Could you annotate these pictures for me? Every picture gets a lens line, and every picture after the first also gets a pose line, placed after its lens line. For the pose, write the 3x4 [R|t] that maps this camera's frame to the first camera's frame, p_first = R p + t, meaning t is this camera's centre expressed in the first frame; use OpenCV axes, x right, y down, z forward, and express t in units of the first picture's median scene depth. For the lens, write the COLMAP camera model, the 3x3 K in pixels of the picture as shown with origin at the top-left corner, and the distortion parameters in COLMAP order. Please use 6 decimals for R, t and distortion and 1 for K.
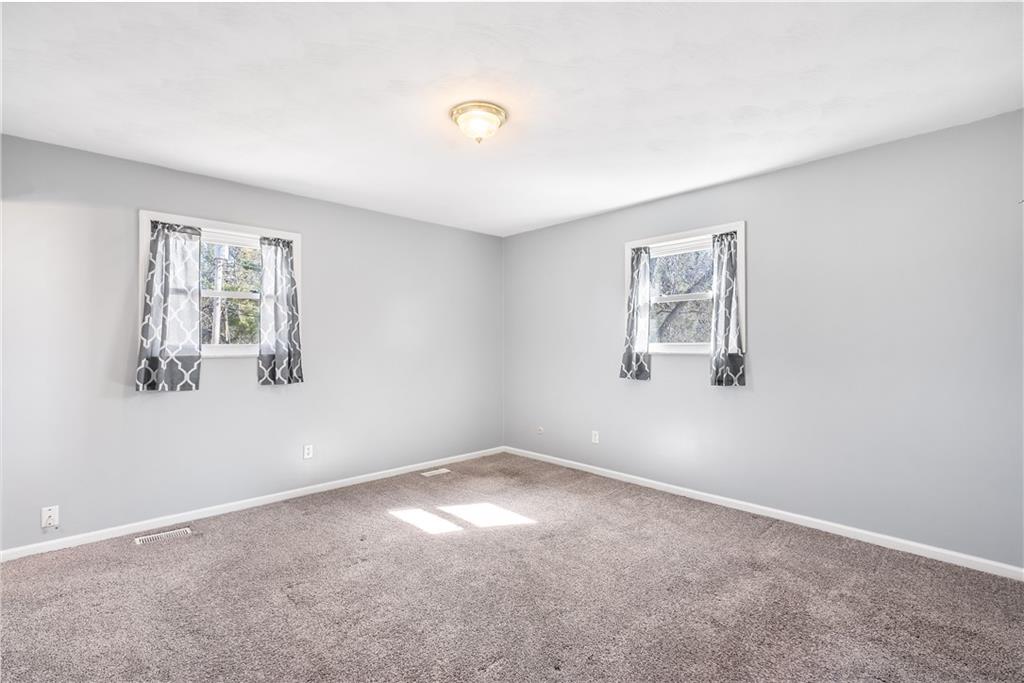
lens RADIAL K [[469.6, 0, 513.1], [0, 469.6, 339.5], [0, 0, 1]] dist [-0.005822, 0.001639]
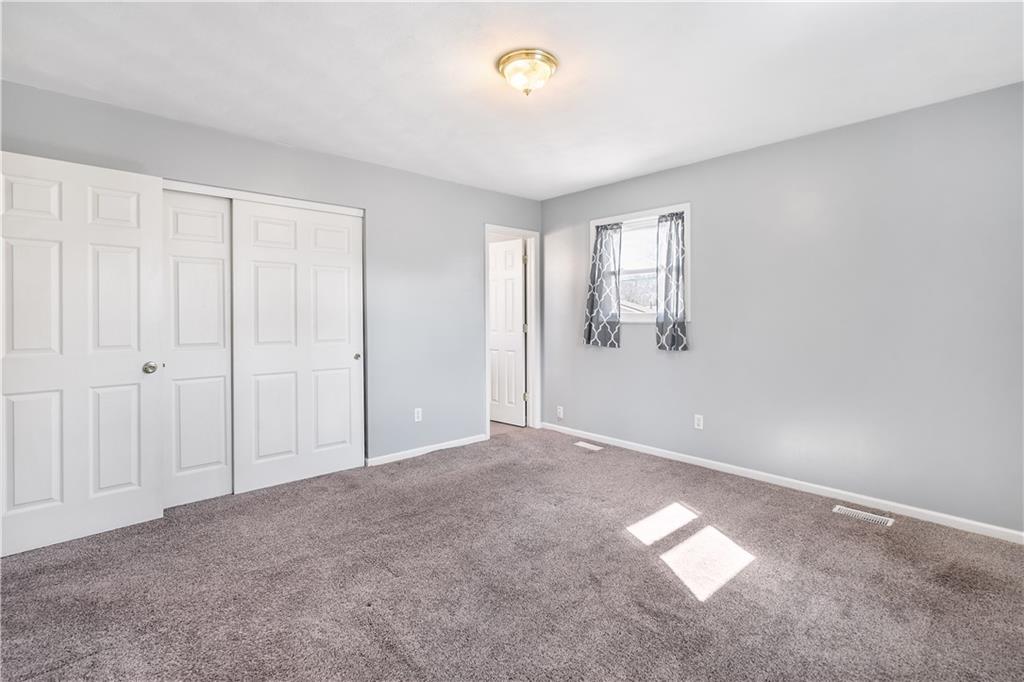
lens RADIAL K [[469.6, 0, 527.8], [0, 469.6, 321.9], [0, 0, 1]] dist [-0.005822, 0.001639]
pose [[-0.009568, 0.003341, -0.999949, 0.630807], [-0.005888, 0.999977, 0.003398, 0.033099], [0.999937, 0.005920, -0.009548, 0.760920]]
